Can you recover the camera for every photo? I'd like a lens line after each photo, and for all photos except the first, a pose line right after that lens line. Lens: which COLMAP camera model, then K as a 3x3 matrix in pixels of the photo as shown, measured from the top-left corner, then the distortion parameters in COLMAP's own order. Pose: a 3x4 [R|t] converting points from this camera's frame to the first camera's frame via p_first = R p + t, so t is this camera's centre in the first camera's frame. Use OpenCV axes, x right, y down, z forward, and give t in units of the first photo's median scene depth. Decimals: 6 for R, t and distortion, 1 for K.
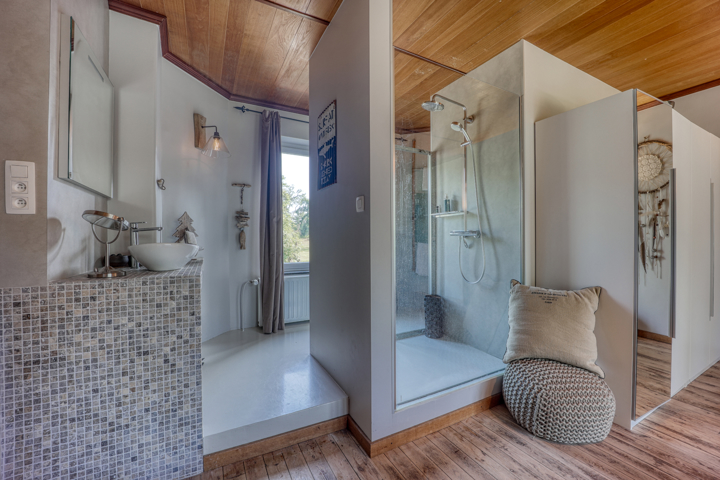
lens RADIAL K [[292.7, 0, 361.2], [0, 292.7, 240.4], [0, 0, 1]] dist [-0.017466, 0.000215]
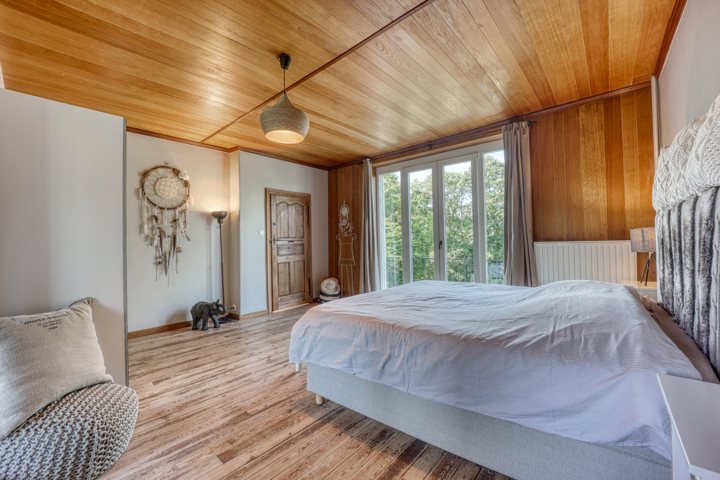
lens RADIAL K [[292.7, 0, 360.7], [0, 292.7, 240.5], [0, 0, 1]] dist [-0.017466, 0.000215]
pose [[-0.361863, 0.018366, 0.932050, -0.467824], [0.030153, 0.999513, -0.007989, 0.003435], [-0.931743, 0.025213, -0.362241, 0.549496]]
